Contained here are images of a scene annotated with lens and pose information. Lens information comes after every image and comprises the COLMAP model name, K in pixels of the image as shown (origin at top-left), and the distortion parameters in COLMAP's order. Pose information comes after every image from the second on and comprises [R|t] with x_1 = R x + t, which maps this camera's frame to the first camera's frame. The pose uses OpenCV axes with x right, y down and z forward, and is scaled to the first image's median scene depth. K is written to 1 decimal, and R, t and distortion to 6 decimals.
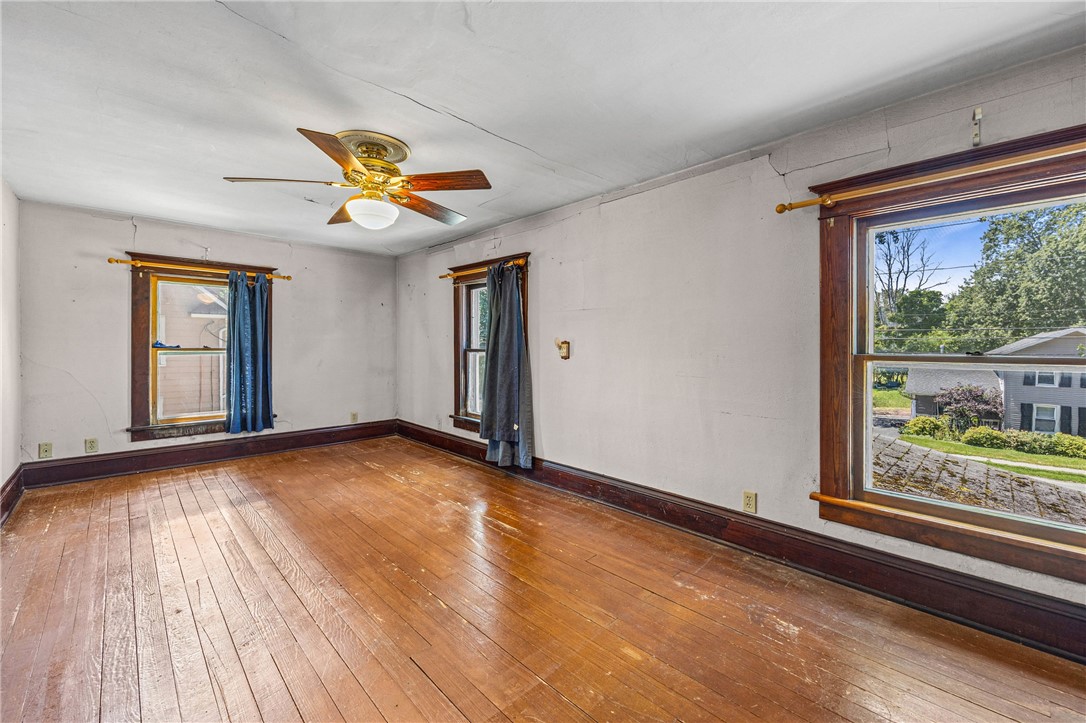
lens RADIAL K [[436.6, 0, 546.3], [0, 436.6, 343.2], [0, 0, 1]] dist [-0.003270, -0.000043]
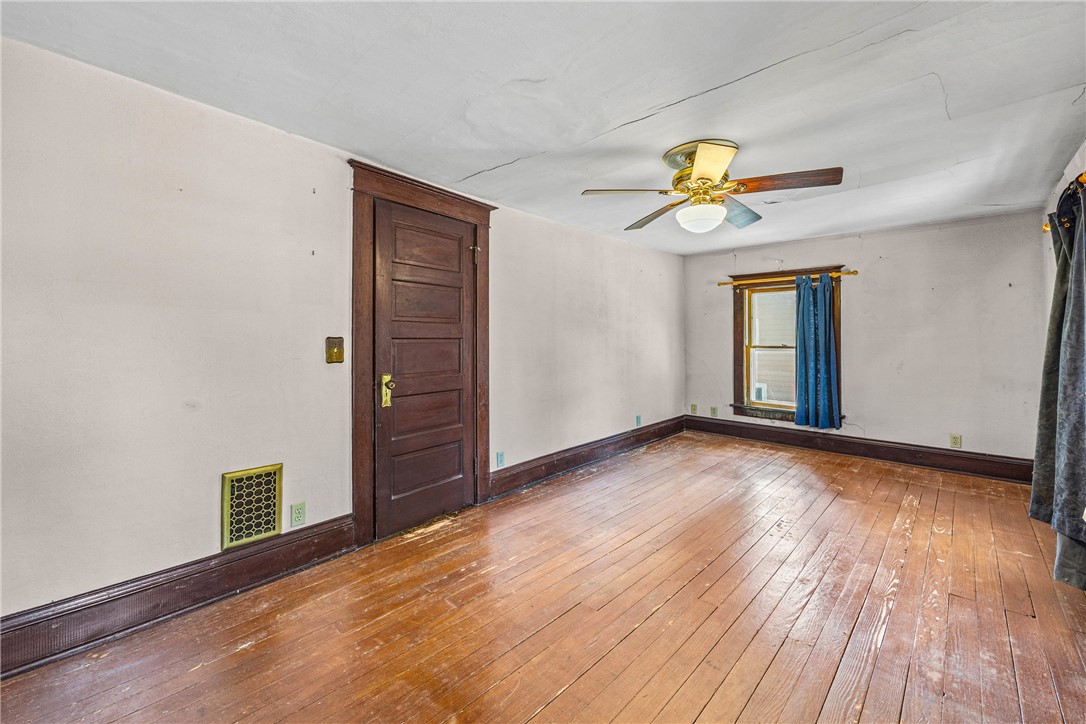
lens RADIAL K [[436.6, 0, 546.3], [0, 436.6, 343.7], [0, 0, 1]] dist [-0.003270, -0.000043]
pose [[0.028928, 0.007566, -0.999553, 0.365627], [0.002981, 0.999966, 0.007655, -0.006962], [0.999577, -0.003201, 0.028905, 0.347362]]
